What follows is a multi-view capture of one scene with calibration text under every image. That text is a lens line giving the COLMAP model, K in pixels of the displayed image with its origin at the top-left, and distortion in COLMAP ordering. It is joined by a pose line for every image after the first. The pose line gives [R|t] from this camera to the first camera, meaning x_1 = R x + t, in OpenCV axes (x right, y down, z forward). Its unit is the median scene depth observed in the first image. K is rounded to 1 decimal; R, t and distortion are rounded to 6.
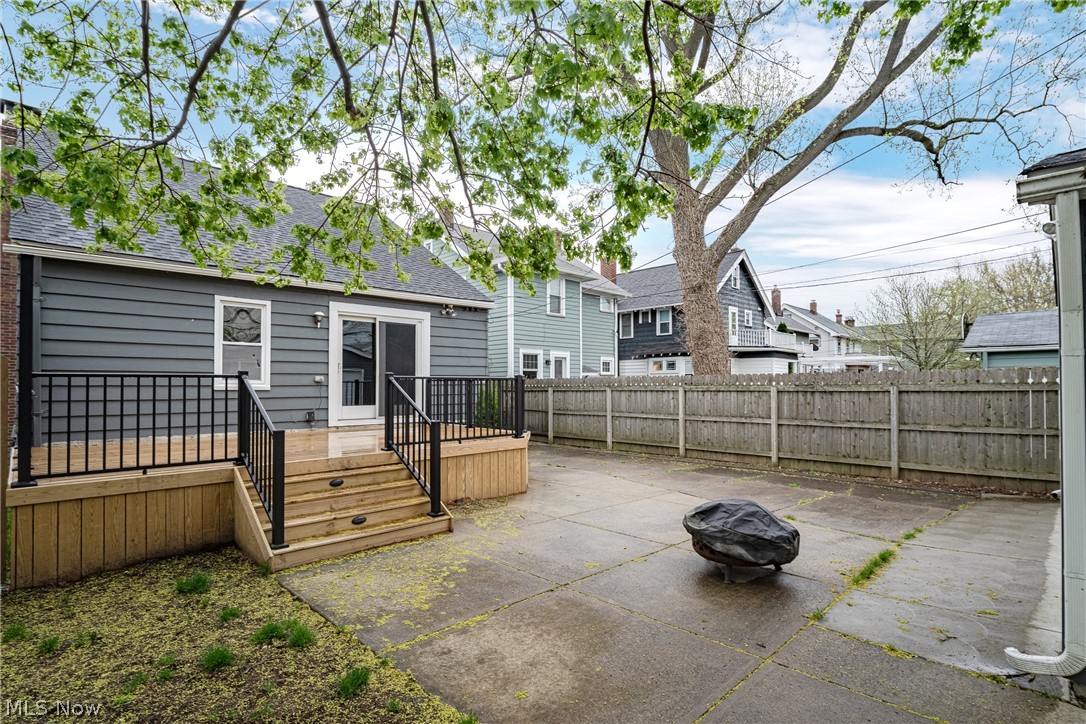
lens RADIAL K [[524.2, 0, 543.6], [0, 524.2, 372.8], [0, 0, 1]] dist [-0.005403, -0.000685]
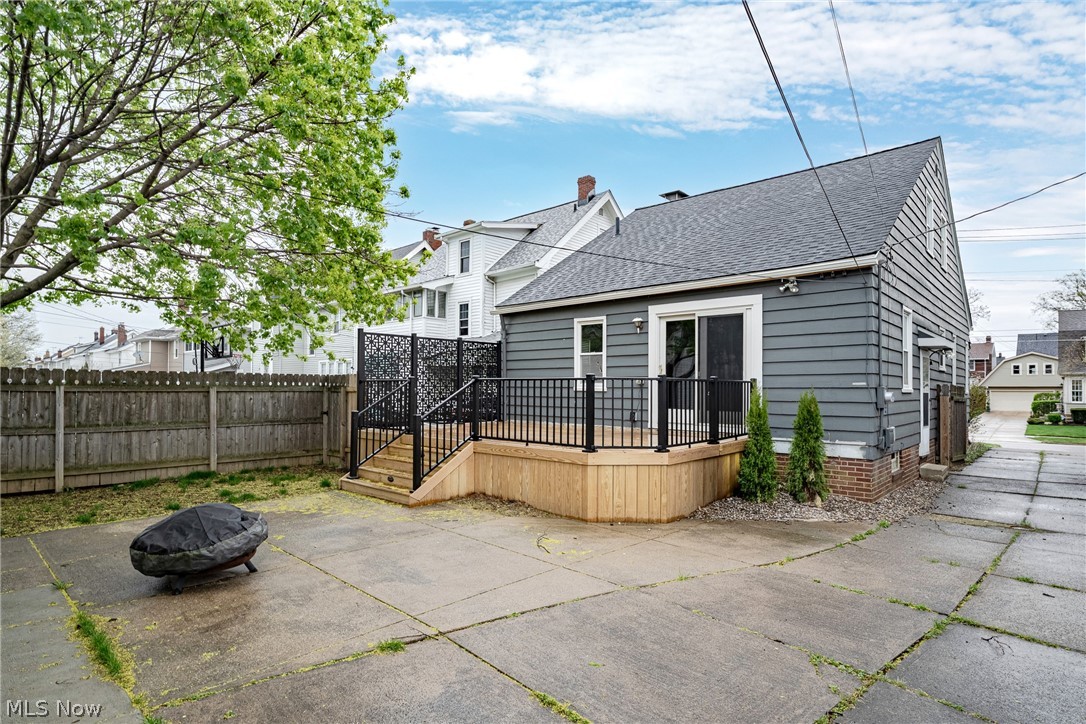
lens RADIAL K [[559.3, 0, 545.3], [0, 559.3, 367.0], [0, 0, 1]] dist [-0.000126, -0.000008]
pose [[0.087871, -0.036077, -0.995478, 0.662509], [0.016487, 0.999260, -0.034758, 0.018467], [0.995995, -0.013358, 0.088400, 0.701526]]
